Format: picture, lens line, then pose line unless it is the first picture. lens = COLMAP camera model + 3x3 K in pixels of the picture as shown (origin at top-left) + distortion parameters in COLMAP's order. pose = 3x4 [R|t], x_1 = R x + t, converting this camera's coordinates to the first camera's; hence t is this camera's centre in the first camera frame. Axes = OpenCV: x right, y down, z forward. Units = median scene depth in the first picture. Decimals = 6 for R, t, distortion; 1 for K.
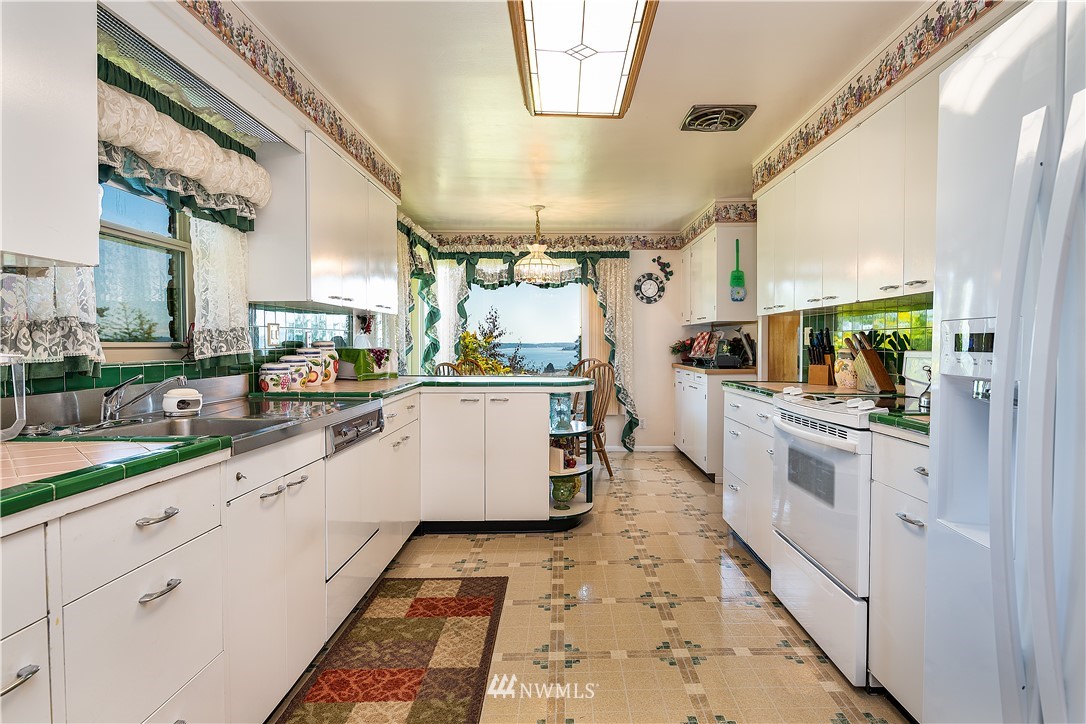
lens RADIAL K [[609.2, 0, 547.9], [0, 609.2, 362.4], [0, 0, 1]] dist [-0.002647, 0.001476]
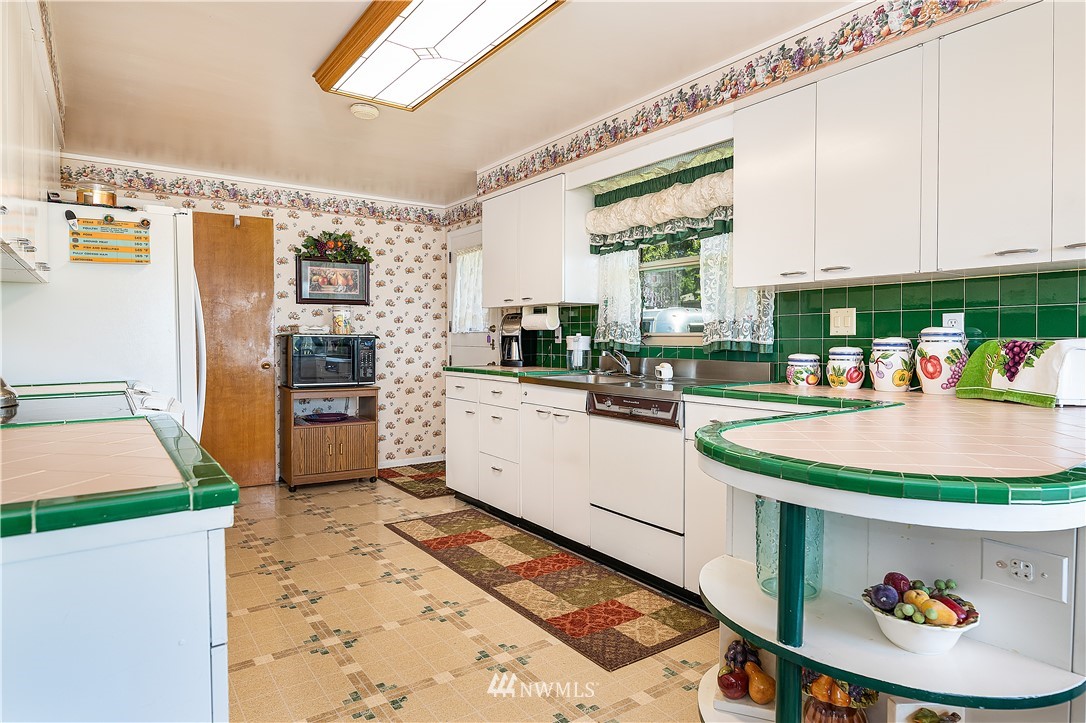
lens RADIAL K [[609.2, 0, 547.7], [0, 609.2, 355.0], [0, 0, 1]] dist [-0.002647, 0.001476]
pose [[-0.802650, 0.012068, -0.596328, 0.483876], [-0.020709, 0.998629, 0.048084, -0.038013], [0.596090, 0.050944, -0.801300, 1.840947]]
